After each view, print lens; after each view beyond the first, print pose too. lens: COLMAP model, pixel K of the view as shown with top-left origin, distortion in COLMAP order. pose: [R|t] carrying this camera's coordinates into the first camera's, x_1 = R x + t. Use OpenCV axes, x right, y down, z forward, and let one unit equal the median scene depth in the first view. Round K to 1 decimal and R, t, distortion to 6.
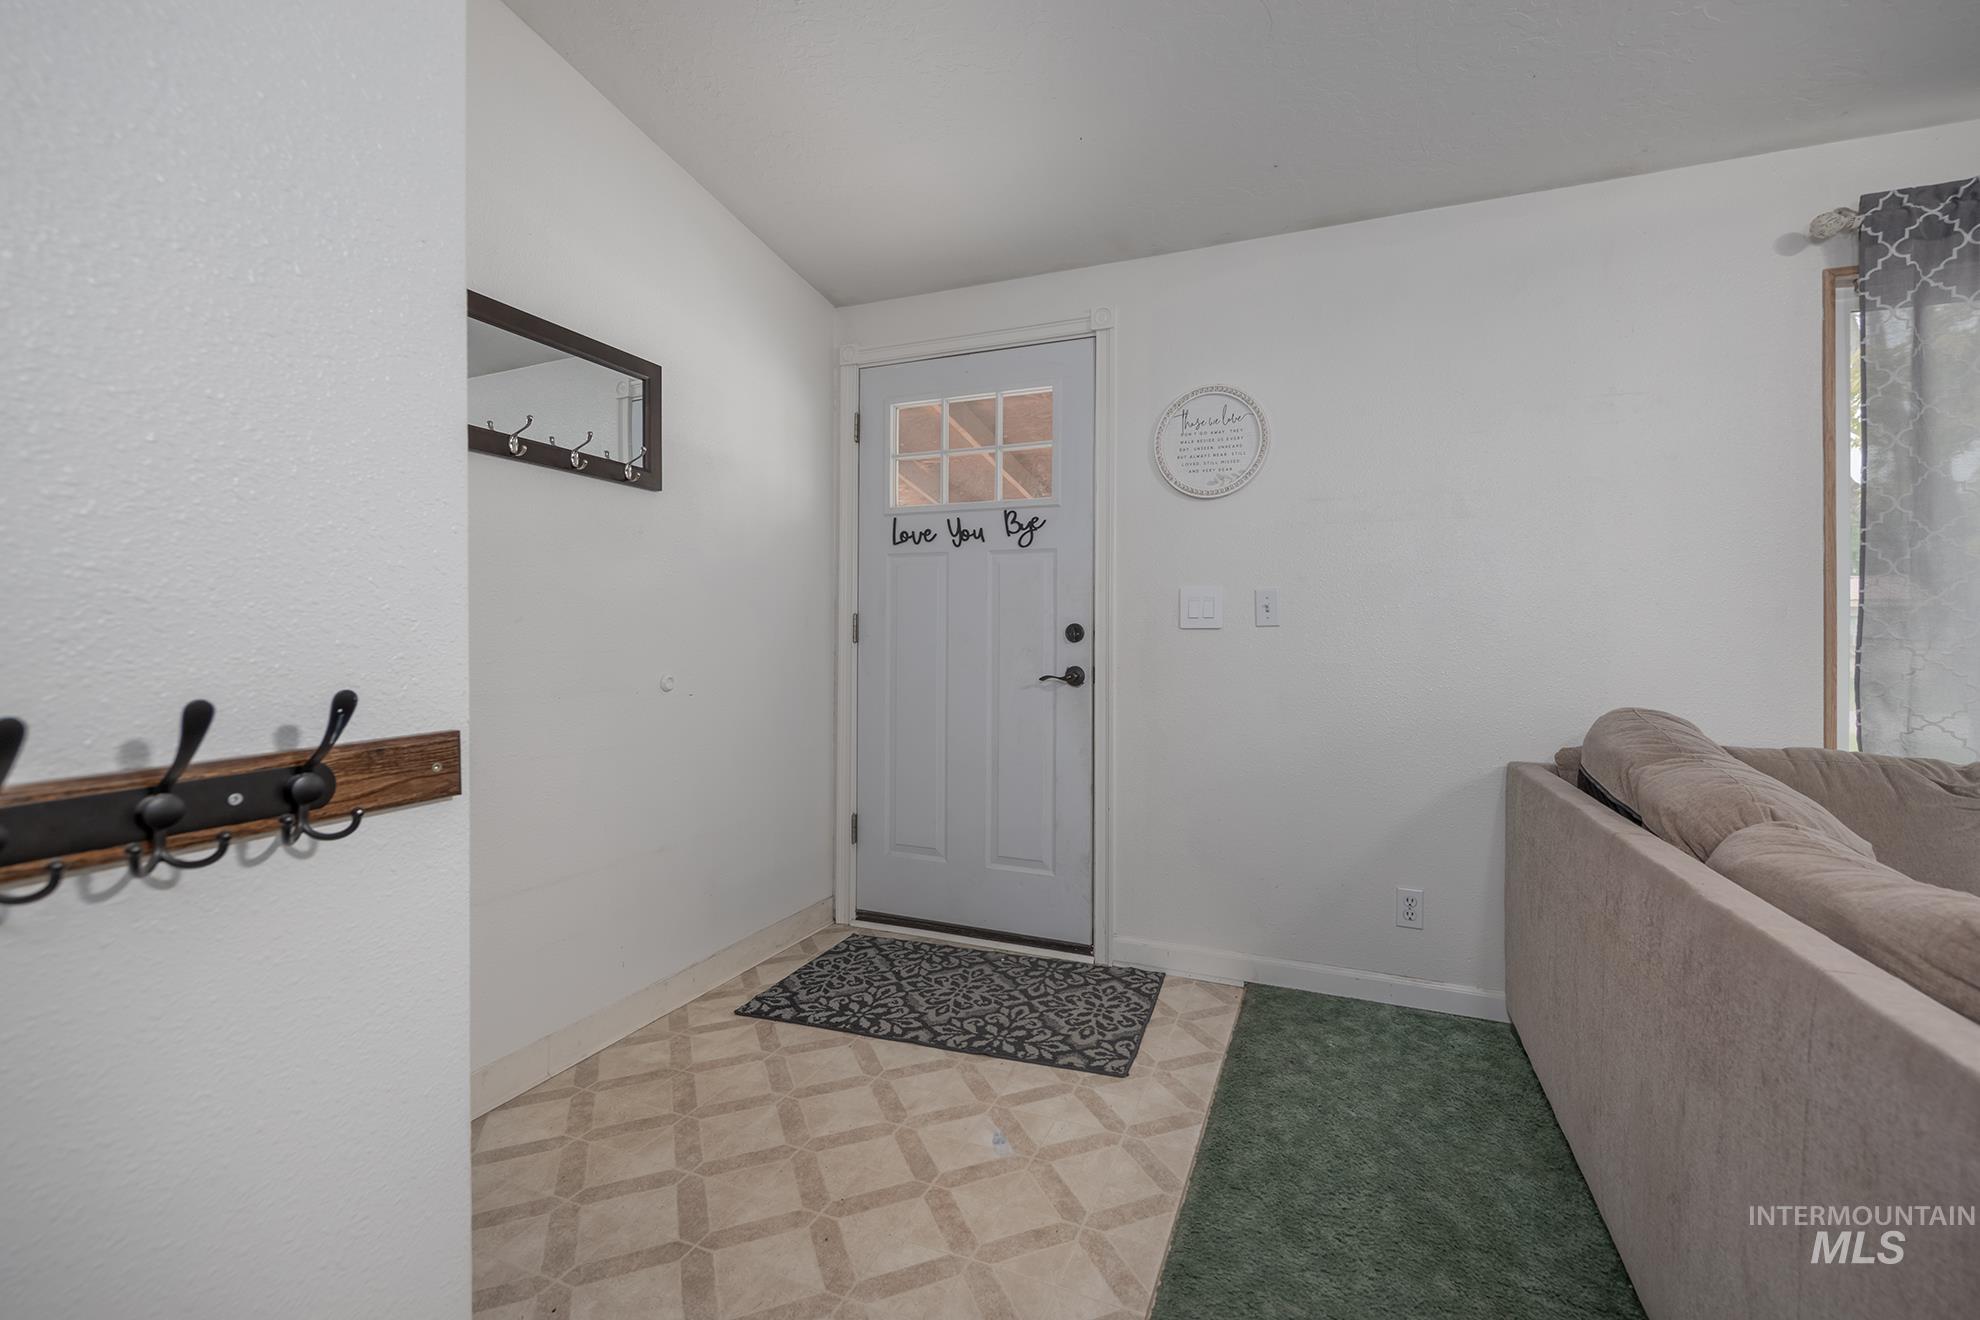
lens RADIAL K [[871.4, 0, 1063.7], [0, 871.4, 652.2], [0, 0, 1]] dist [0.003281, 0.000153]
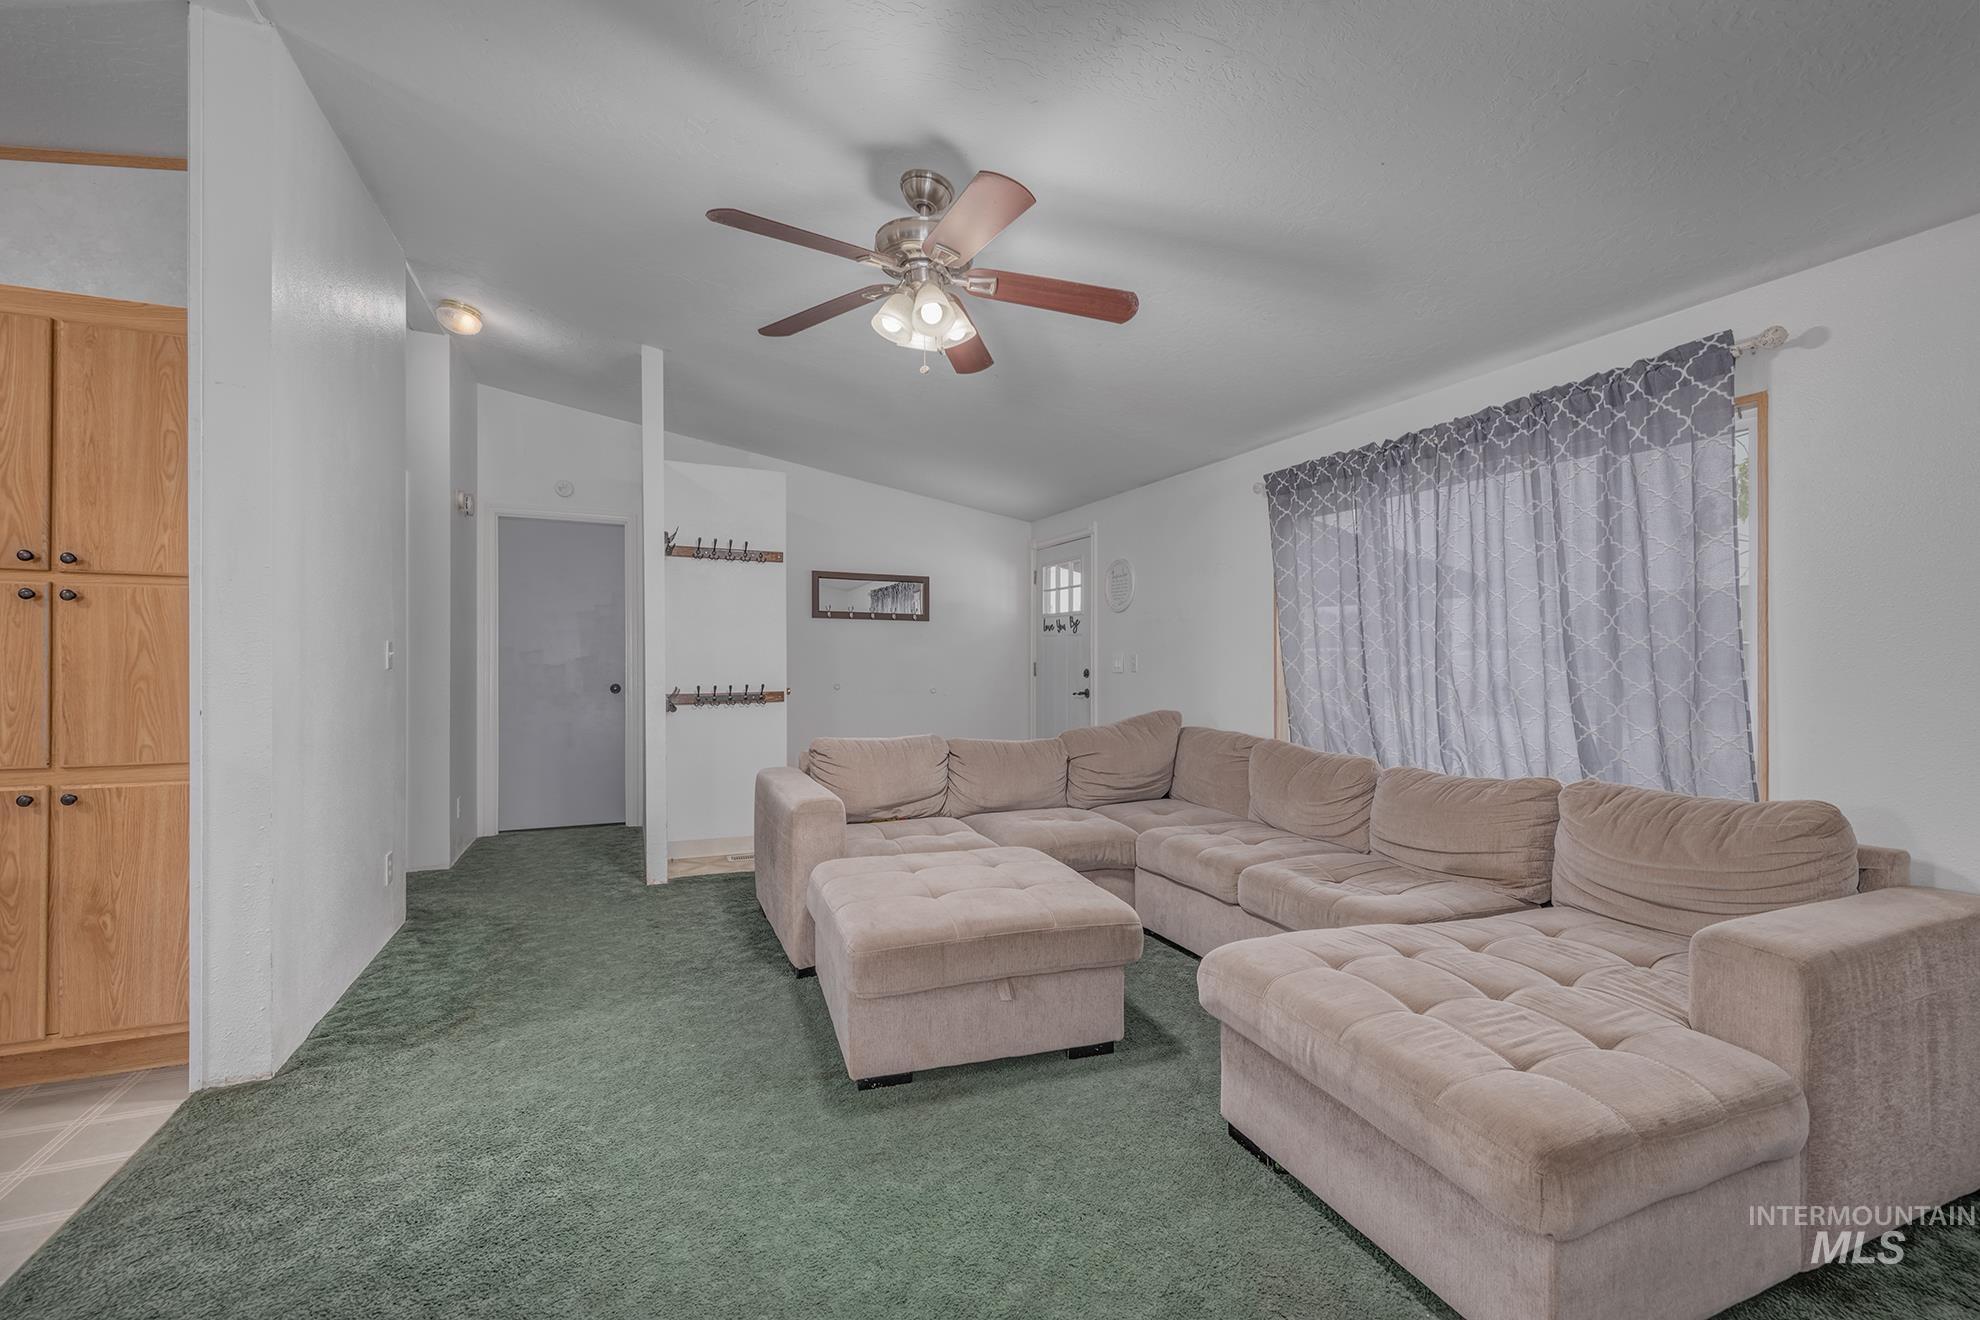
lens RADIAL K [[871.4, 0, 998.7], [0, 871.4, 665.3], [0, 0, 1]] dist [0.003281, 0.000153]
pose [[0.695816, 0.011287, -0.718131, 1.944764], [-0.018083, 0.999835, -0.001807, -0.046859], [0.717992, 0.014243, 0.695905, -0.907971]]
